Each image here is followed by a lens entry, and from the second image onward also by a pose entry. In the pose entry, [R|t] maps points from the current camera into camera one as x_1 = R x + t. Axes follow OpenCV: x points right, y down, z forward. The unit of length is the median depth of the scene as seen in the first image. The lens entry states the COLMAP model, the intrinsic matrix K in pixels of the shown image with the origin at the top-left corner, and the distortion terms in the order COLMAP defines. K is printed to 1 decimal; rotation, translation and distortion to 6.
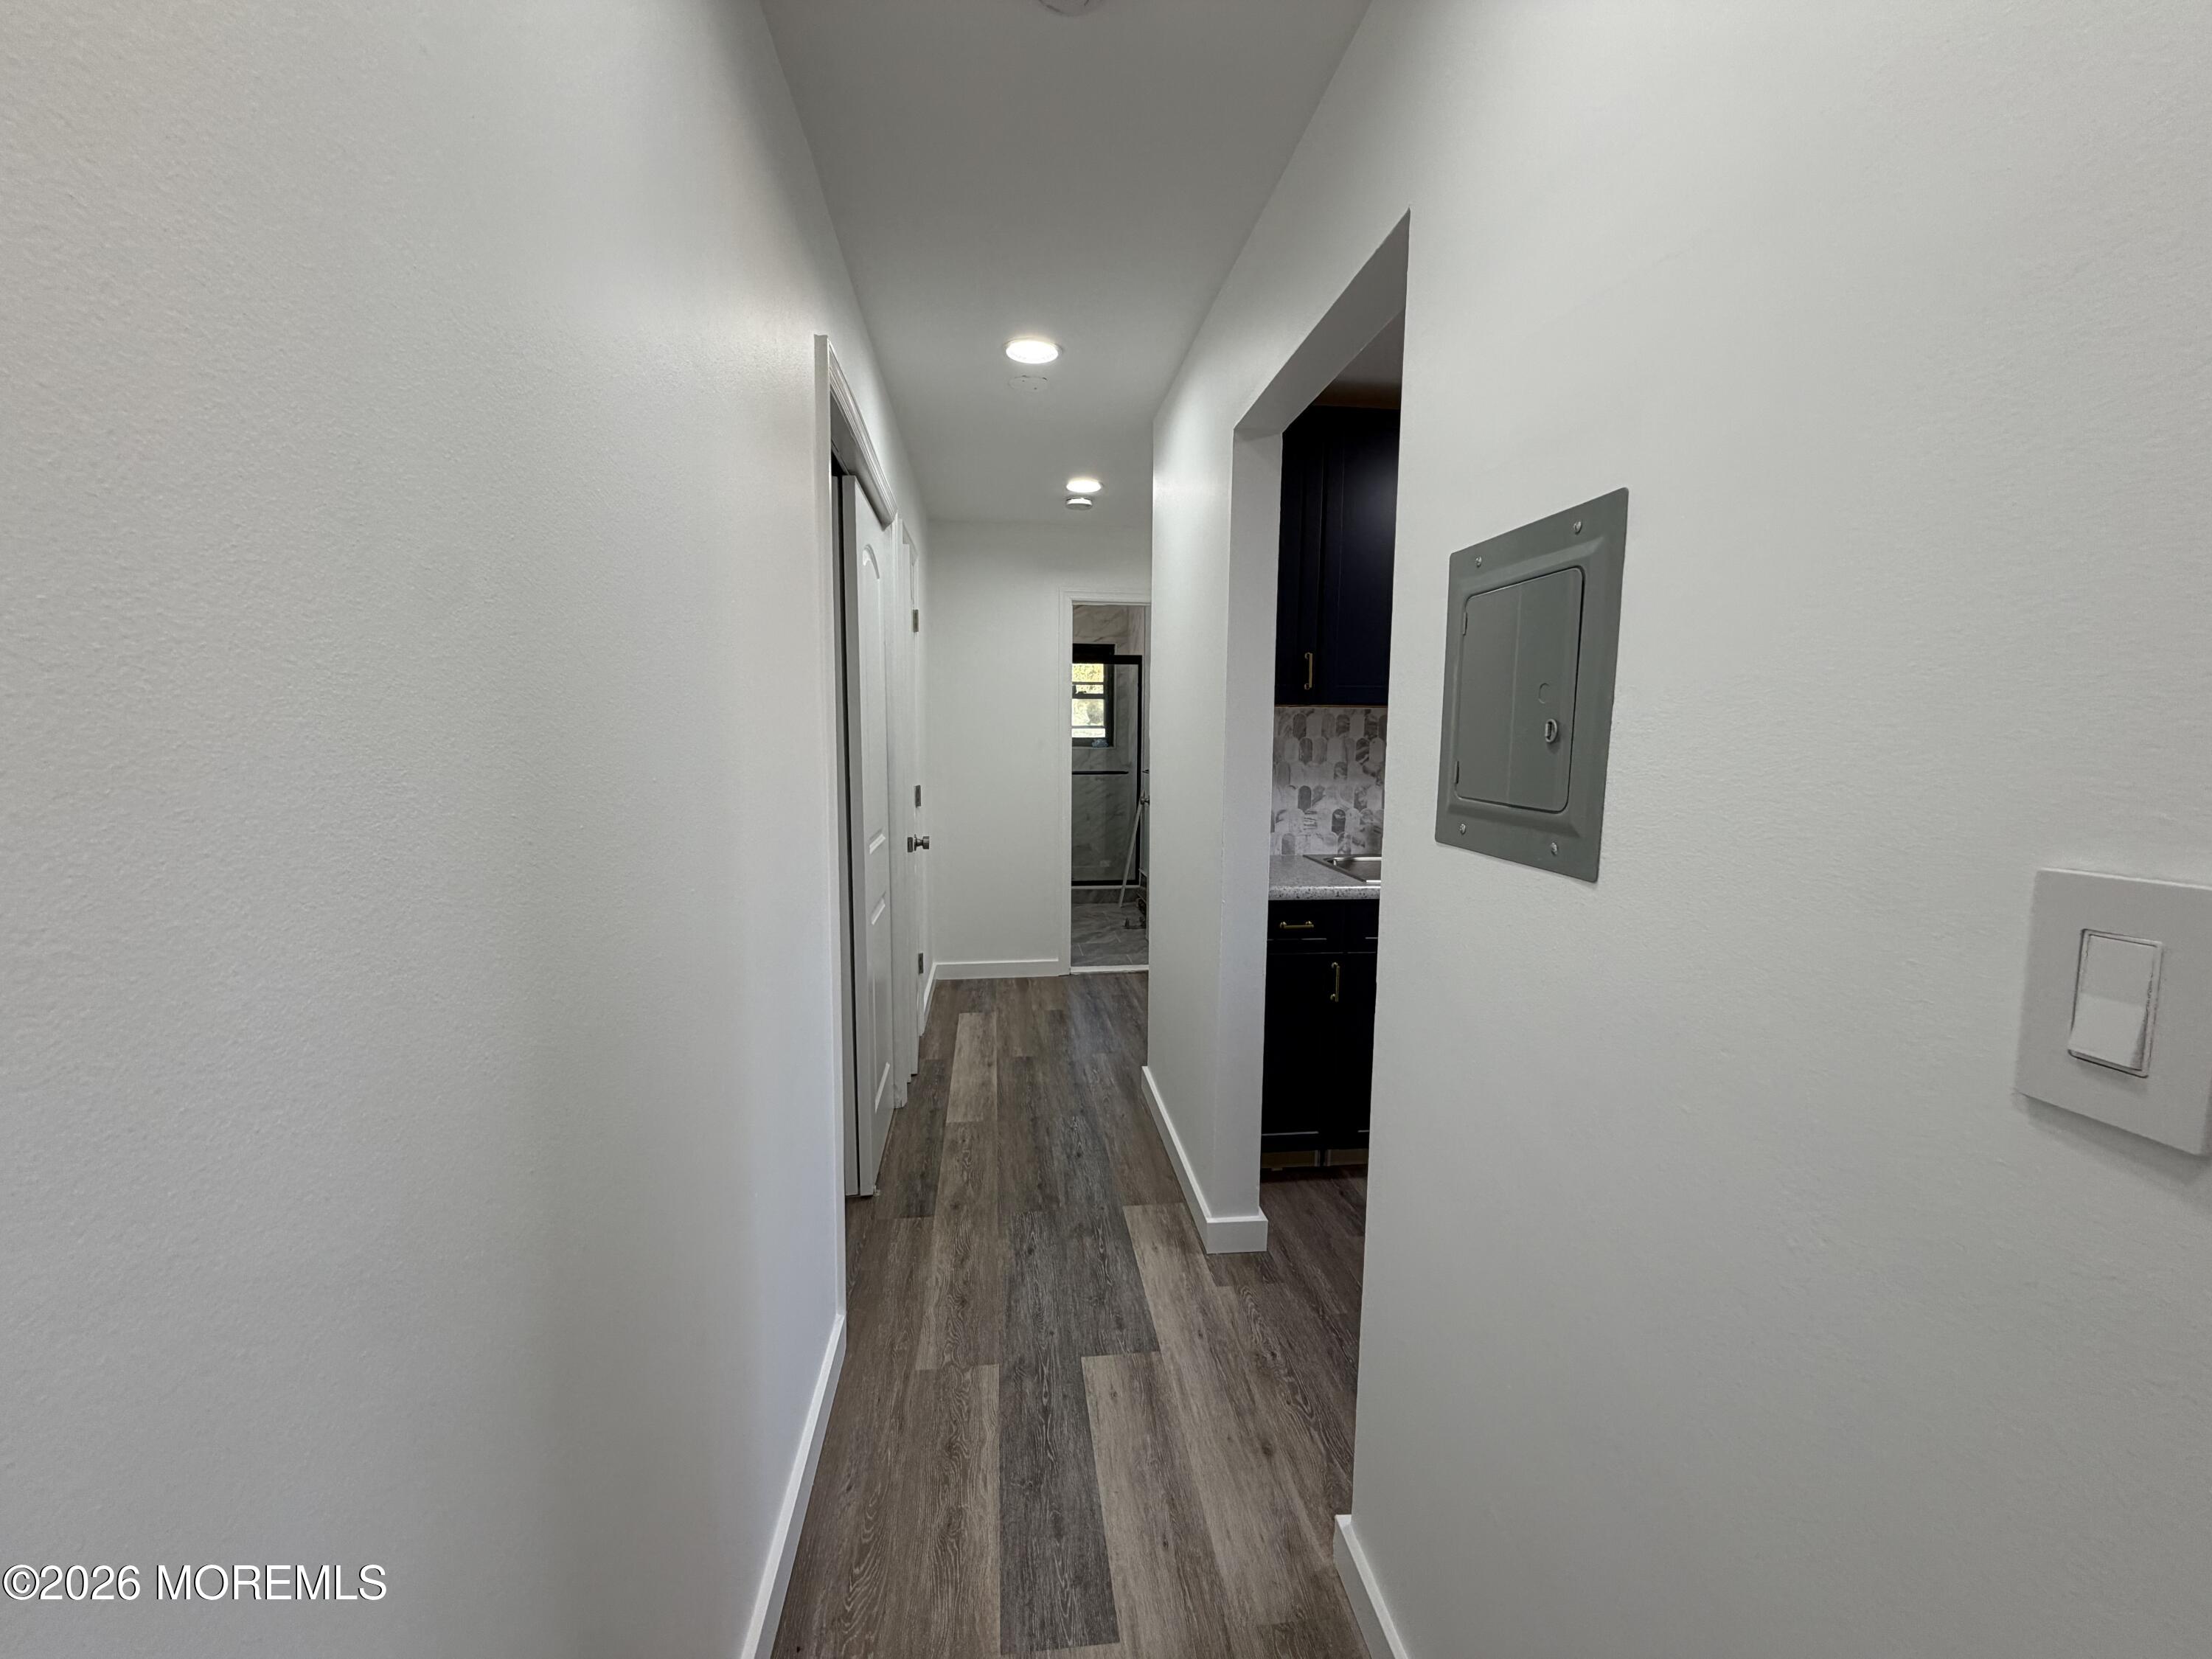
lens RADIAL K [[881.7, 0, 1094.8], [0, 881.7, 827.6], [0, 0, 1]] dist [-0.000984, 0.000376]
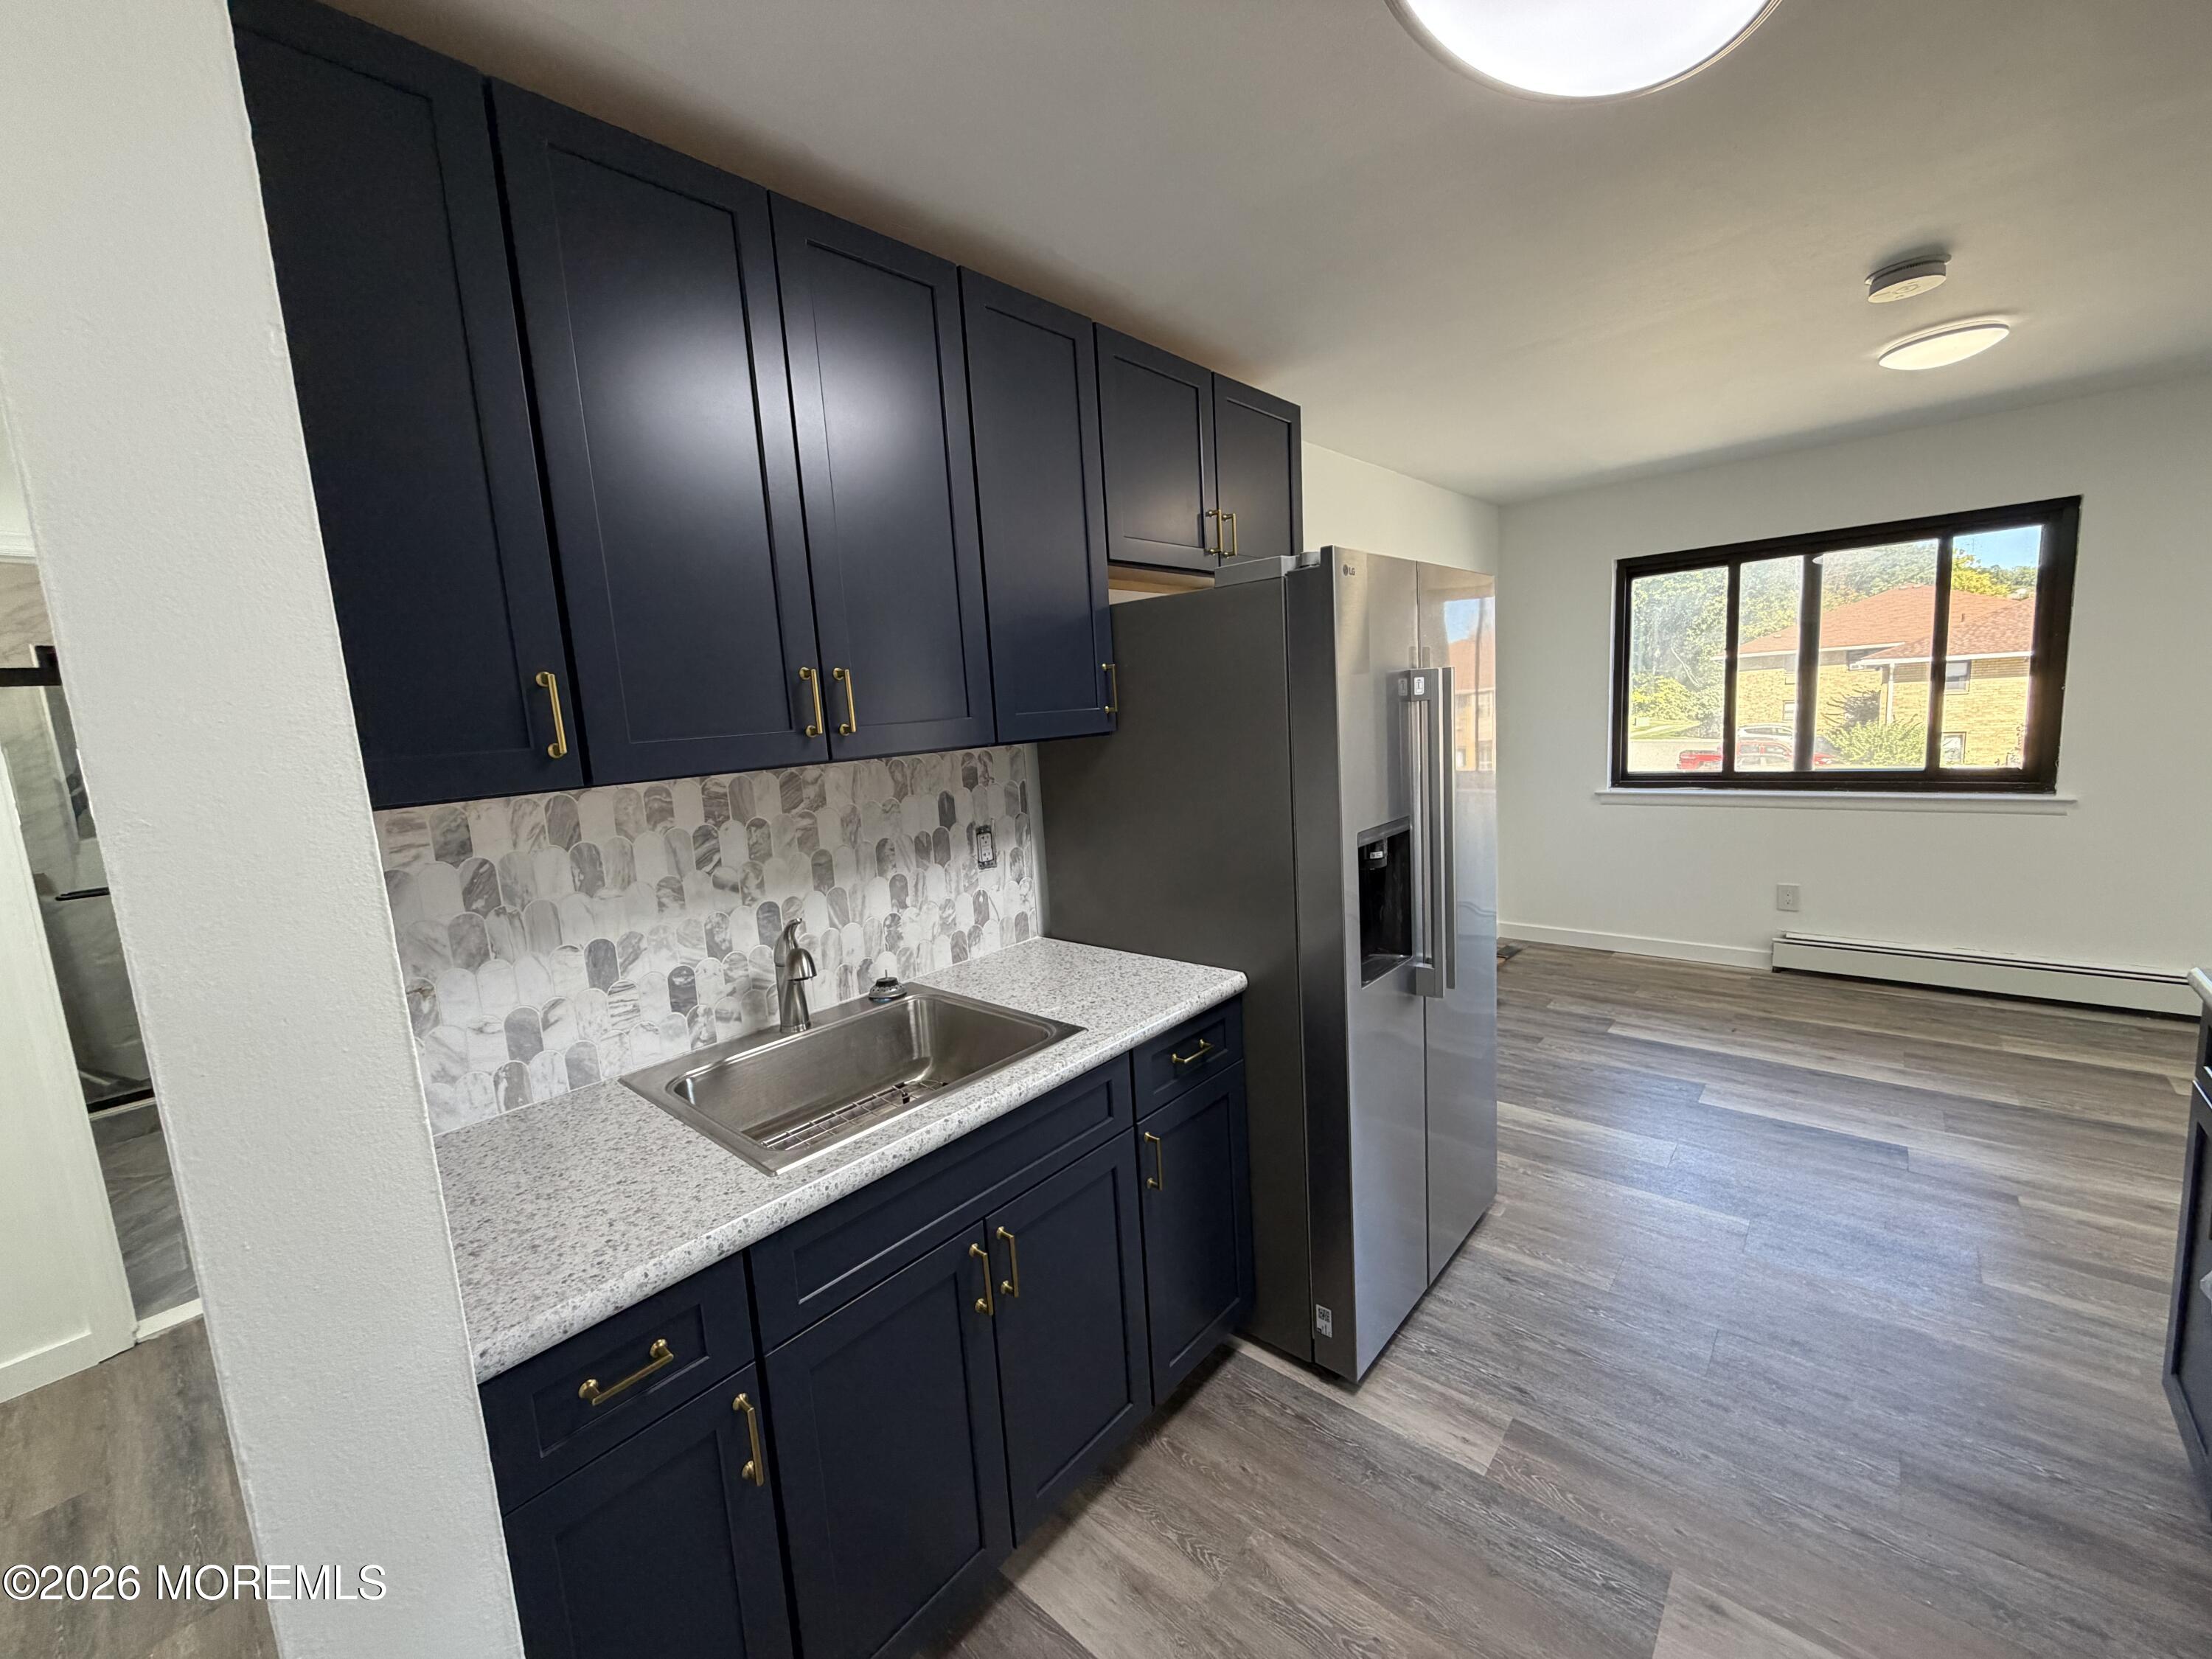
lens RADIAL K [[881.7, 0, 1095.8], [0, 881.7, 831.3], [0, 0, 1]] dist [-0.000984, 0.000376]
pose [[0.738910, -0.151642, 0.656519, 0.130060], [0.145343, 0.987279, 0.064458, -0.097407], [-0.657942, 0.047792, 0.751551, 0.445925]]
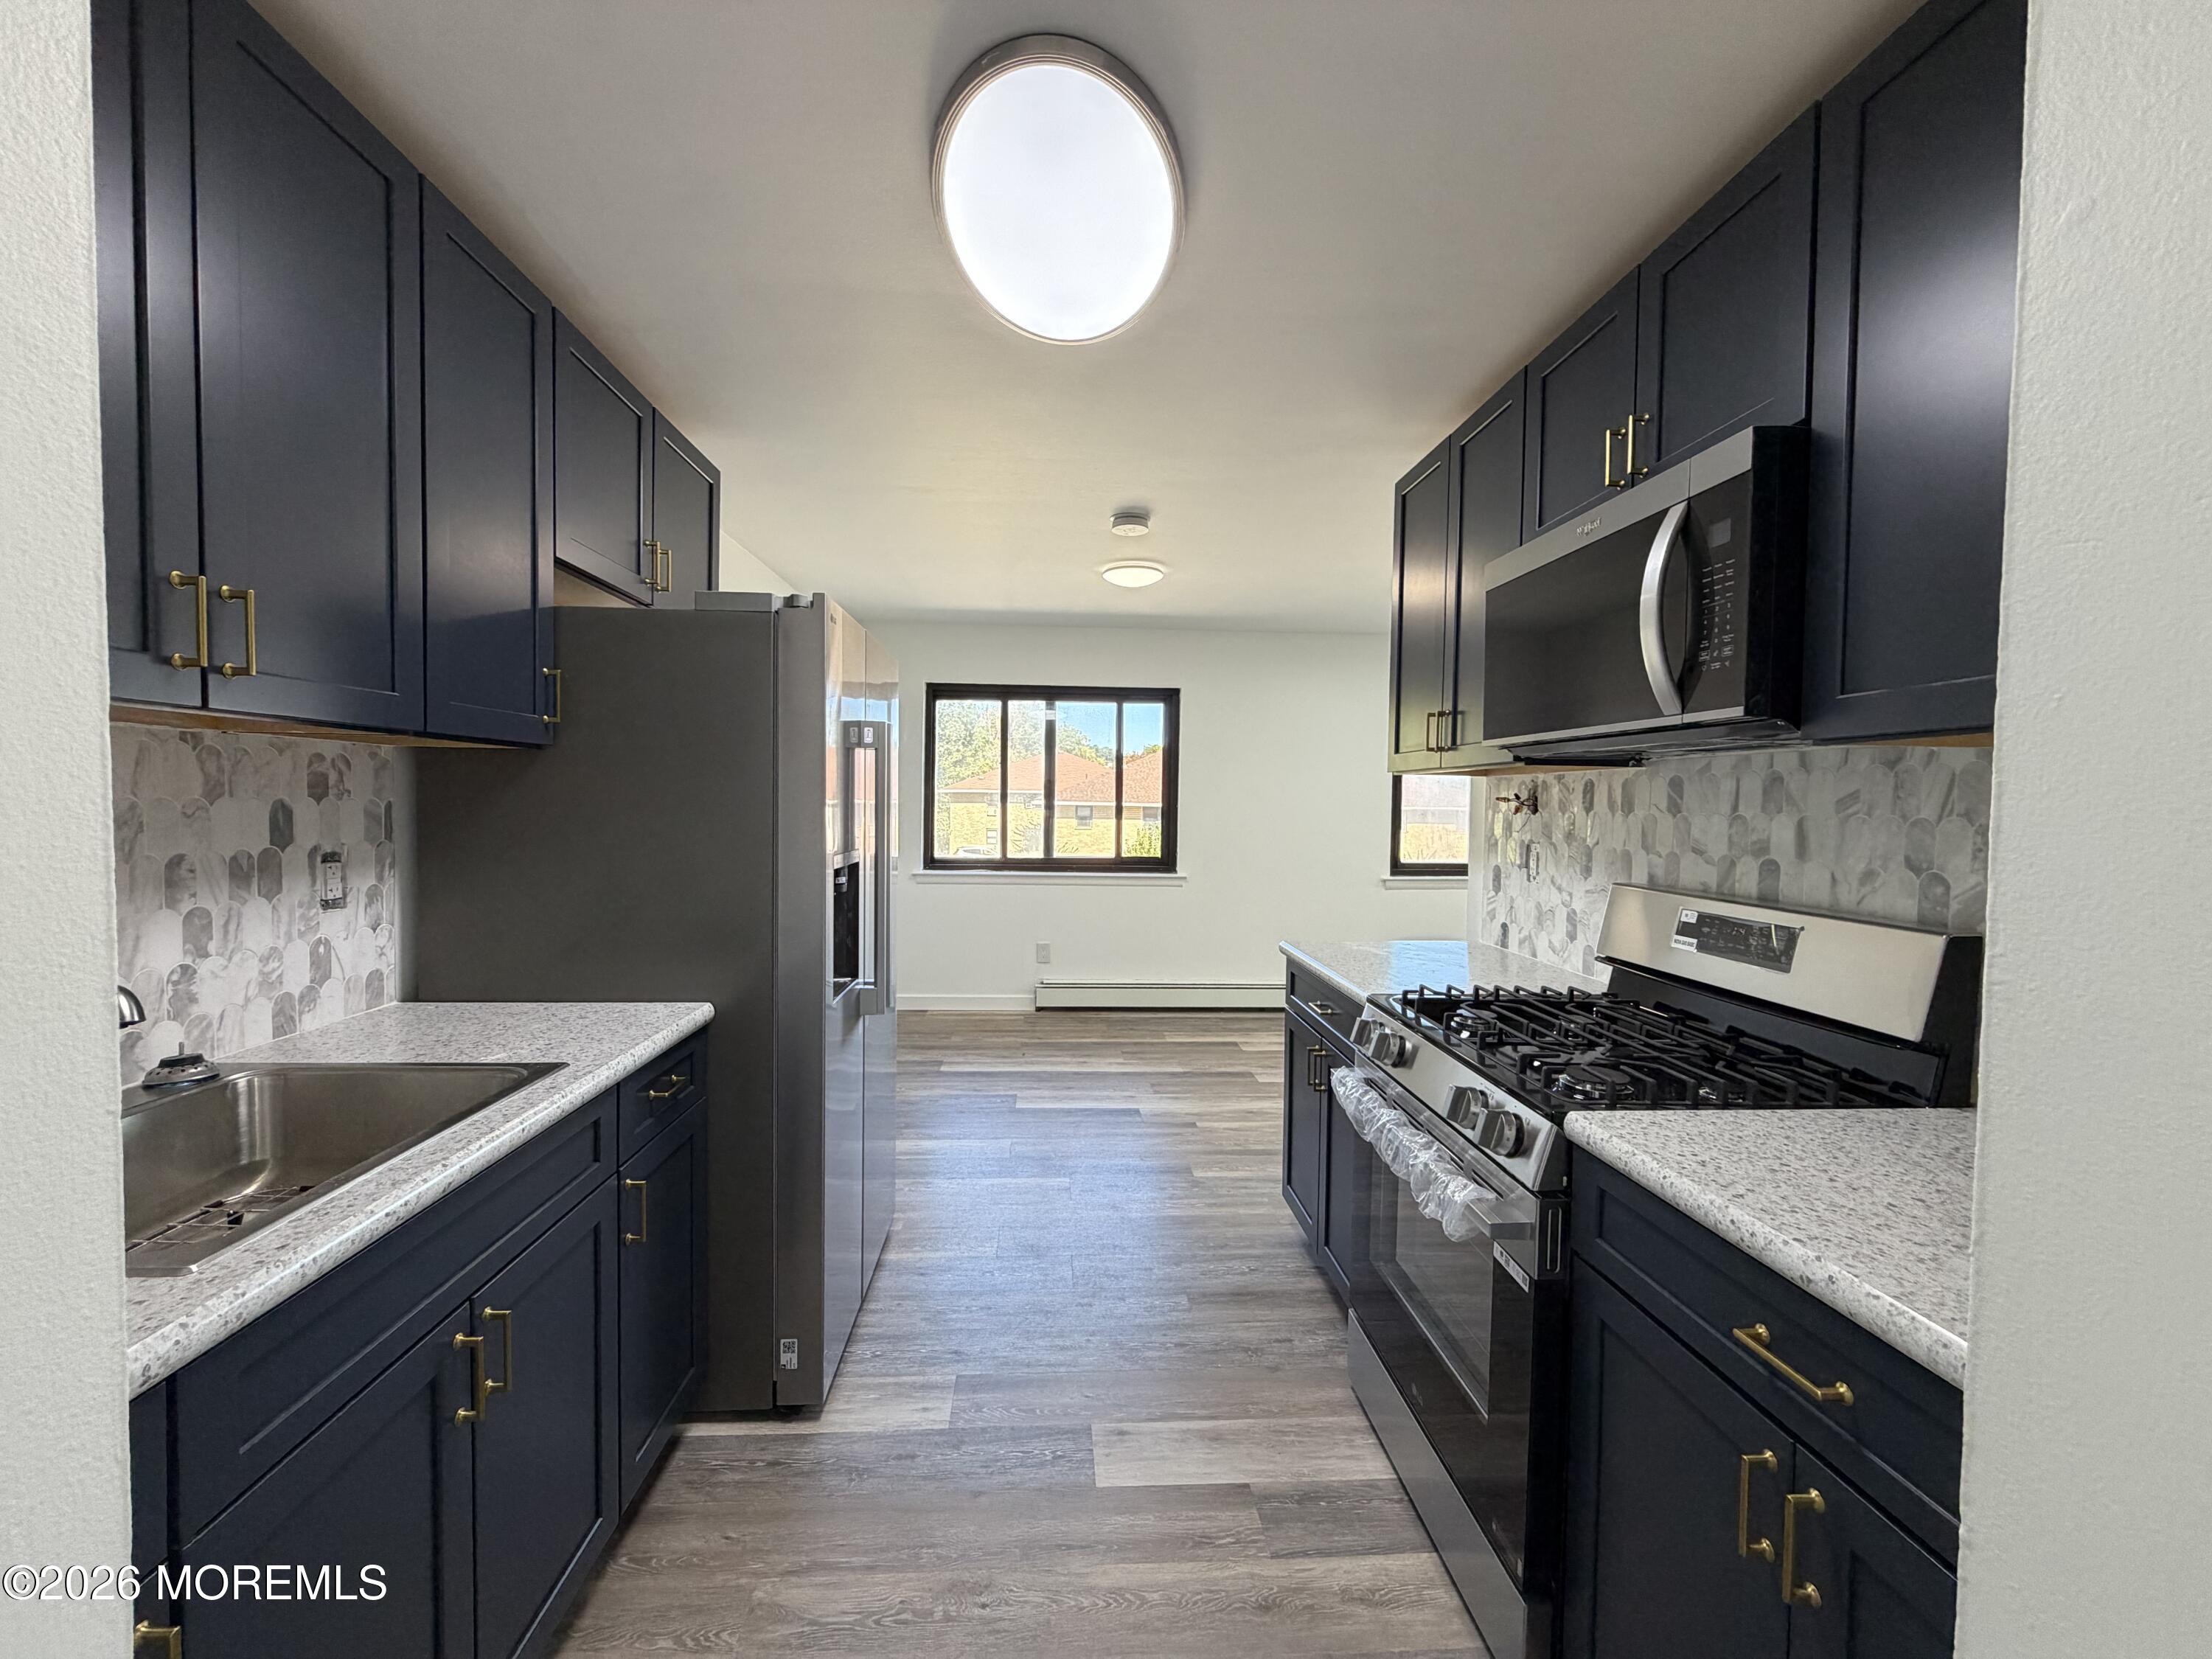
lens RADIAL K [[881.7, 0, 1096.8], [0, 881.7, 831.0], [0, 0, 1]] dist [-0.000984, 0.000376]
pose [[0.049959, -0.043062, 0.997823, 0.021888], [0.095114, 0.994734, 0.038167, -0.059438], [-0.994212, 0.093000, 0.053792, 0.541033]]
